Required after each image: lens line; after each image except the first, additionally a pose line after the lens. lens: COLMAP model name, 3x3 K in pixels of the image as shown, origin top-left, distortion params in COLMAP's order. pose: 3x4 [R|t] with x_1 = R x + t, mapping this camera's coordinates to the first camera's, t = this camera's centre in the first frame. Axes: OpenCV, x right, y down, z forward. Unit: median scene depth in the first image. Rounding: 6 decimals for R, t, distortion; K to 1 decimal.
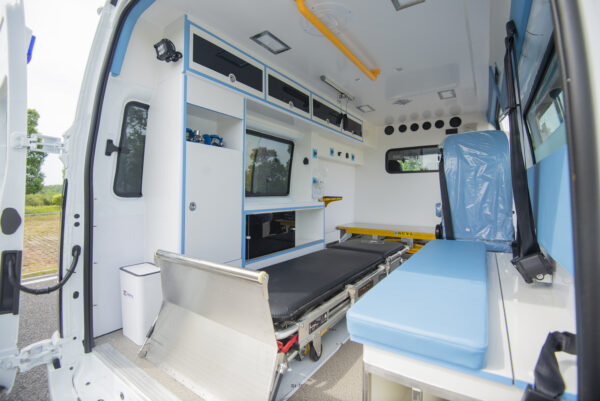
lens RADIAL K [[275.9, 0, 293.0], [0, 275.9, 196.8], [0, 0, 1]] dist [-0.032101, -0.000412]
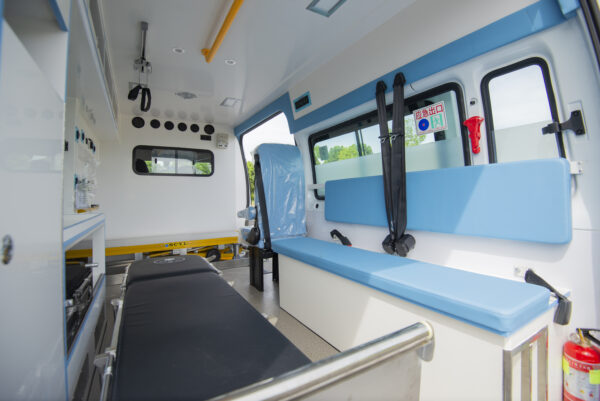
lens RADIAL K [[275.9, 0, 293.0], [0, 275.9, 196.8], [0, 0, 1]] dist [-0.032101, -0.000412]
pose [[0.416929, -0.006884, 0.908913, -0.377716], [0.027497, 0.999609, -0.005042, -0.005771], [-0.908523, 0.027095, 0.416956, 0.469888]]
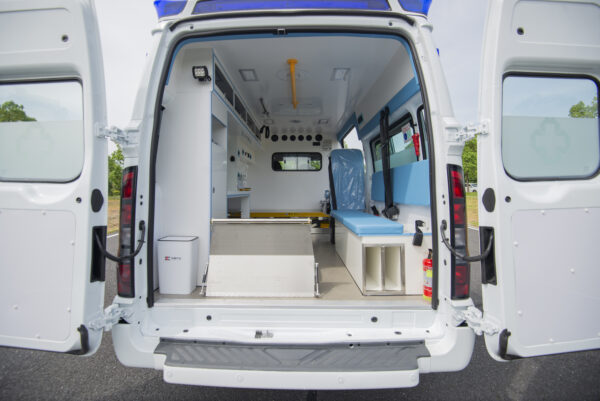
lens RADIAL K [[275.9, 0, 293.0], [0, 275.9, 196.8], [0, 0, 1]] dist [-0.032101, -0.000412]
pose [[0.826174, -0.016234, 0.563181, -0.619984], [0.009830, 0.999848, 0.014402, 0.040242], [-0.563329, -0.006362, 0.826208, -0.270893]]
